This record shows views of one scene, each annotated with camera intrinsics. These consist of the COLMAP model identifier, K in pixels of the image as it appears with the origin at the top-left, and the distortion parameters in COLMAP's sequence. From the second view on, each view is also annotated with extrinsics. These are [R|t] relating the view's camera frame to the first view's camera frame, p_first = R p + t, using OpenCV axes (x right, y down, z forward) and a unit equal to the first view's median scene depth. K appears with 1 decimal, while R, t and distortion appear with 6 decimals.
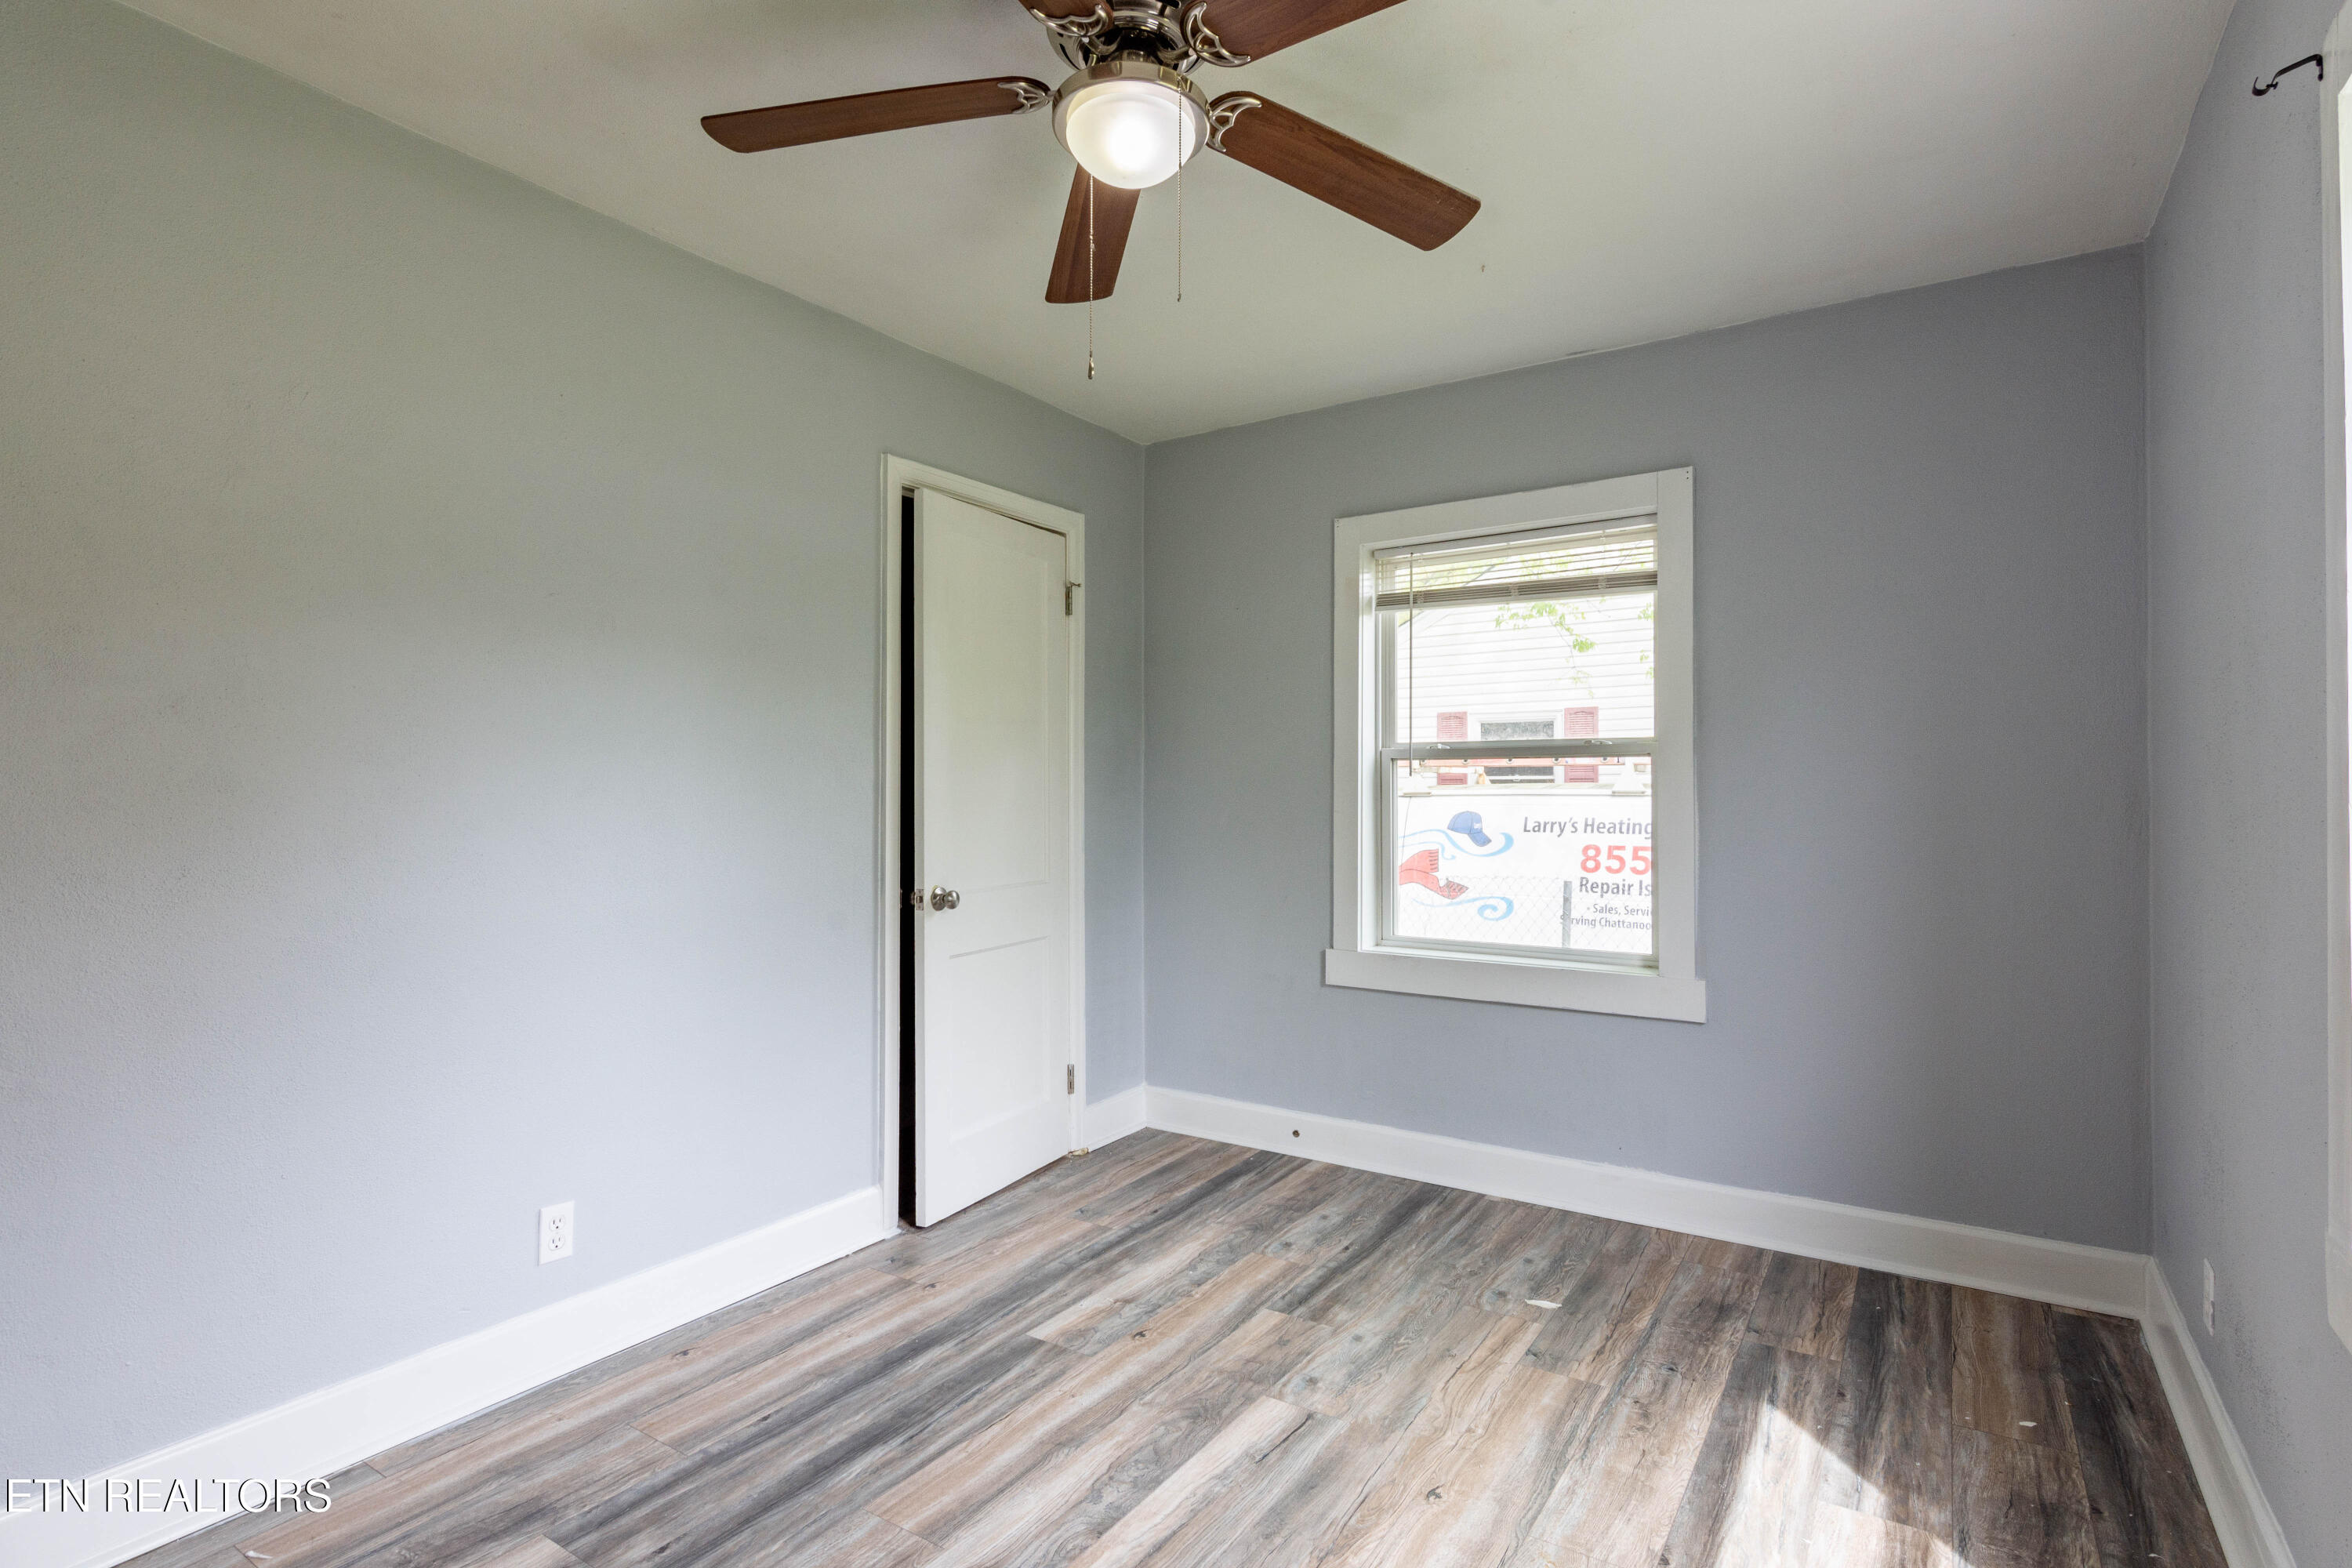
lens RADIAL K [[1159.2, 0, 1176.0], [0, 1159.2, 784.0], [0, 0, 1]] dist [-0.000679, 0.001174]
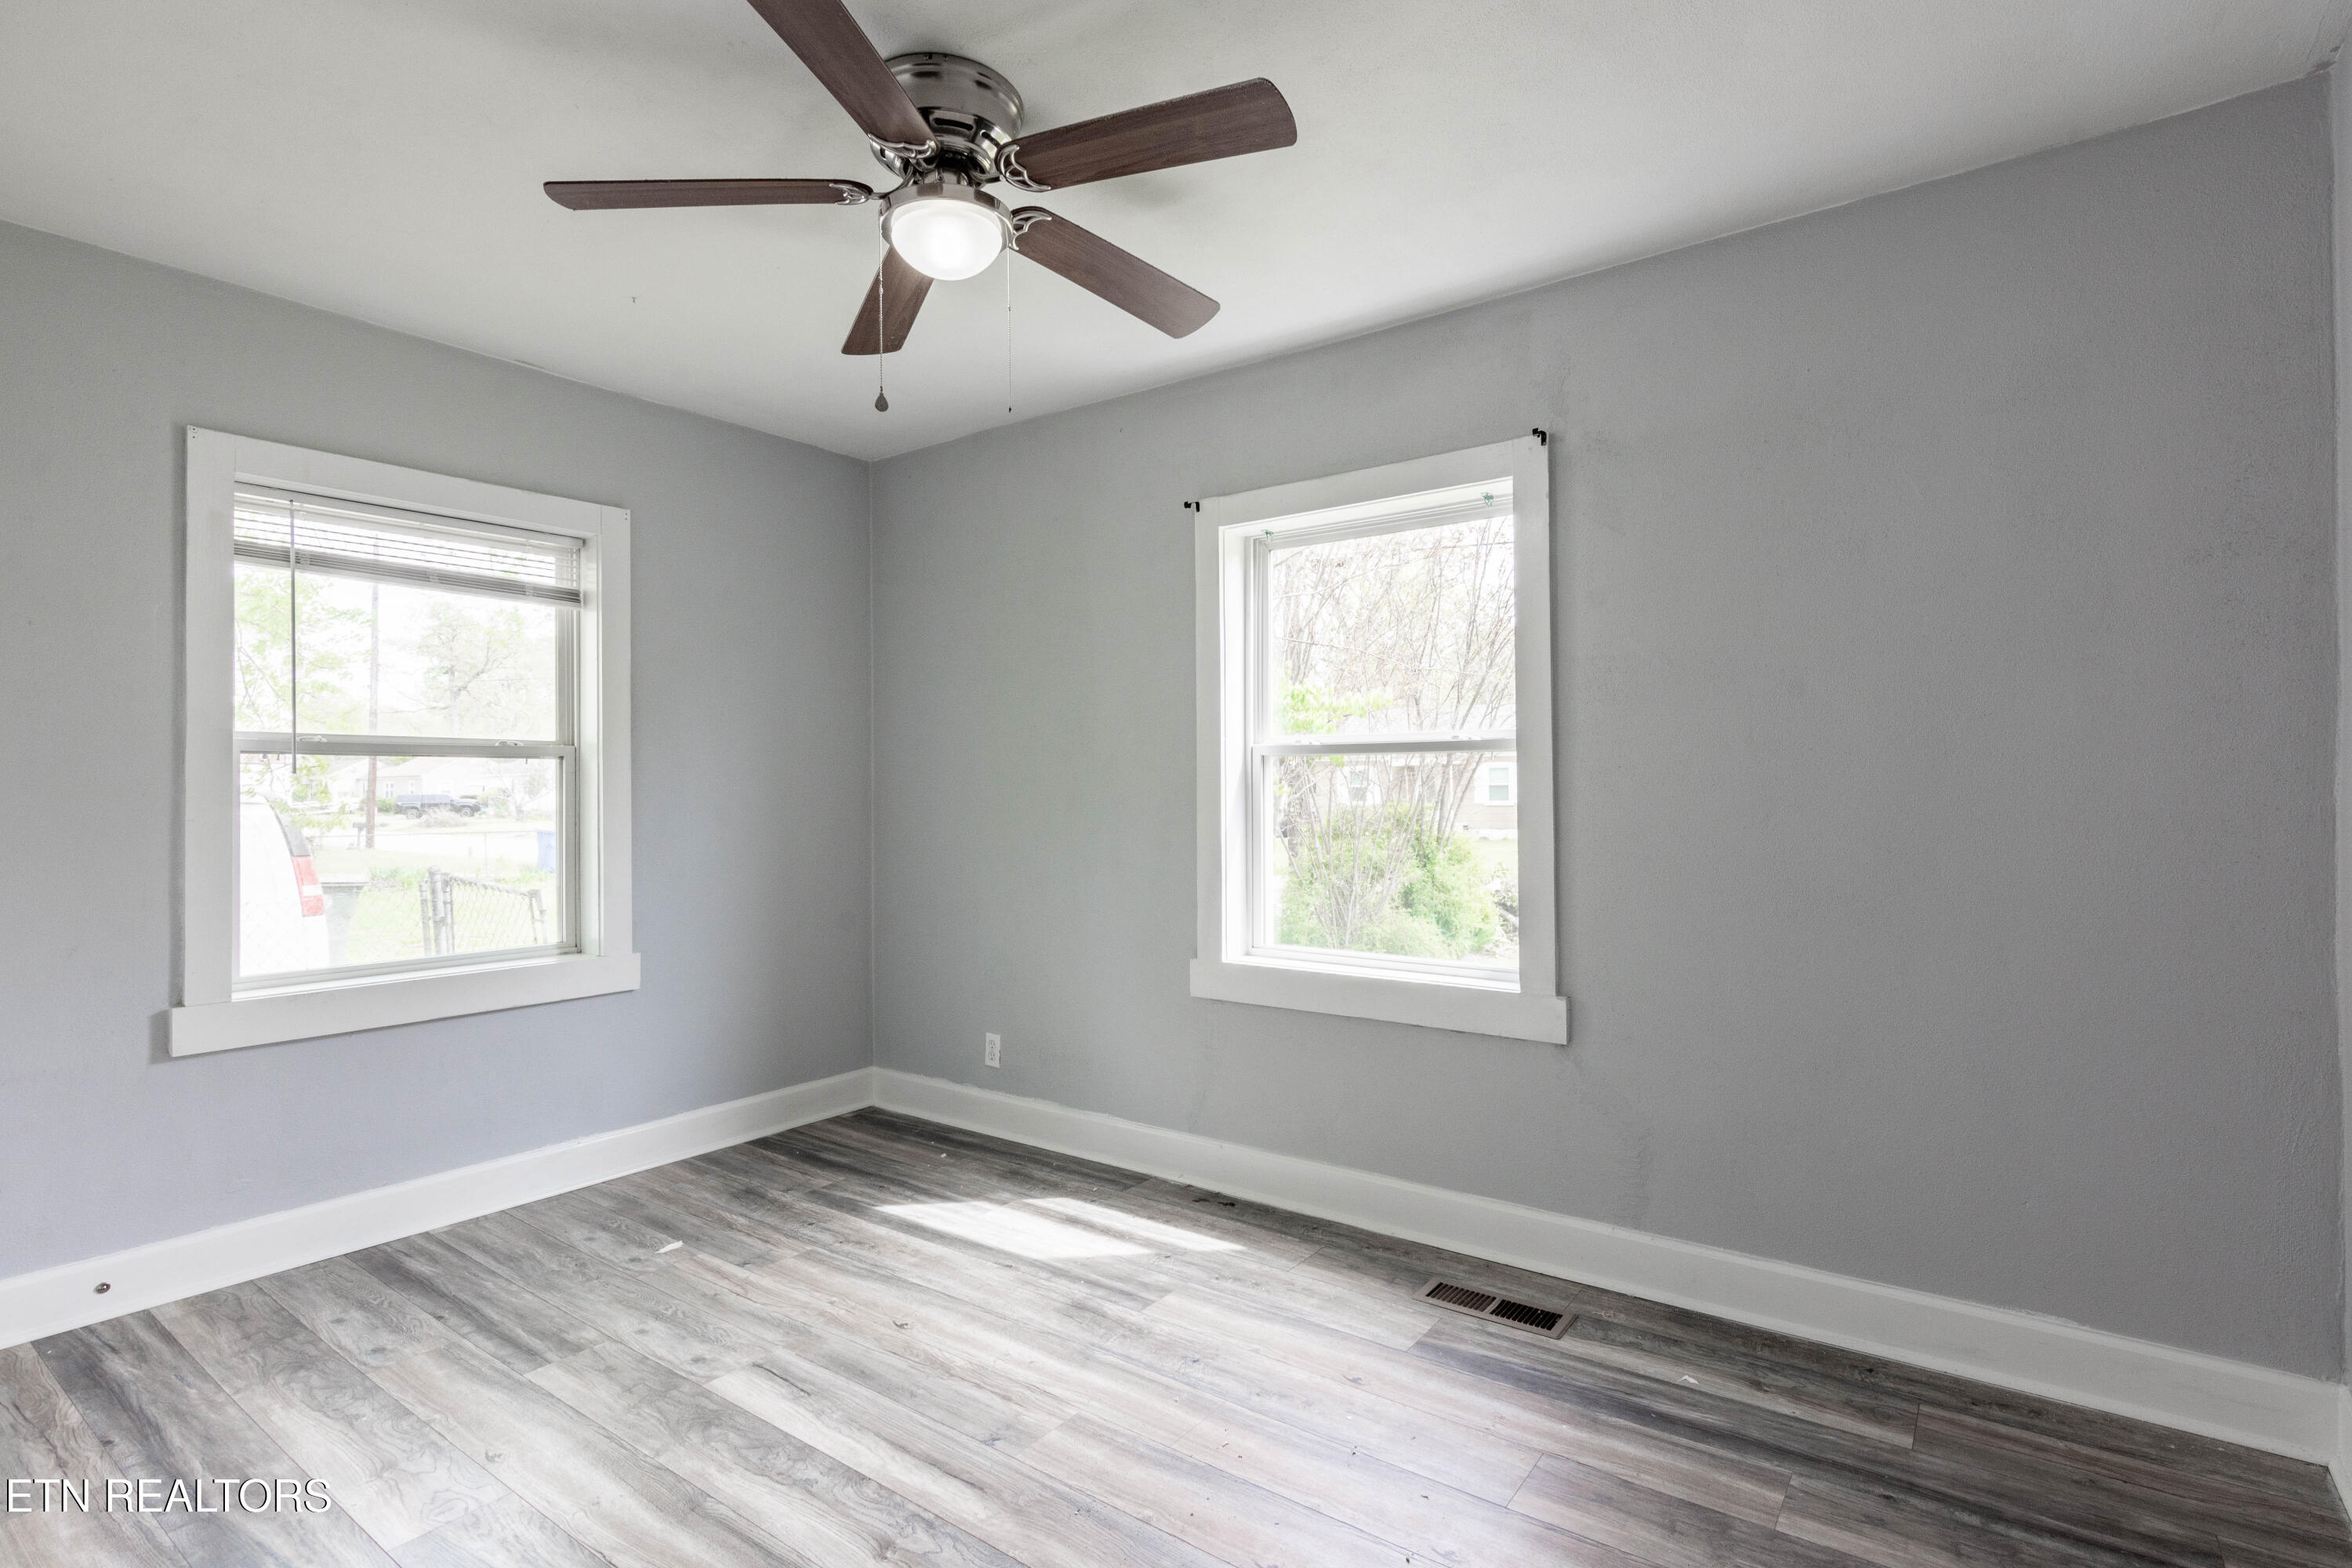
lens RADIAL K [[1159.2, 0, 1176.0], [0, 1159.2, 784.0], [0, 0, 1]] dist [-0.000679, 0.001174]
pose [[0.054220, 0.002585, 0.998526, -0.784073], [0.000991, 0.999996, -0.002643, 0.003854], [-0.998529, 0.001133, 0.054218, 0.454584]]
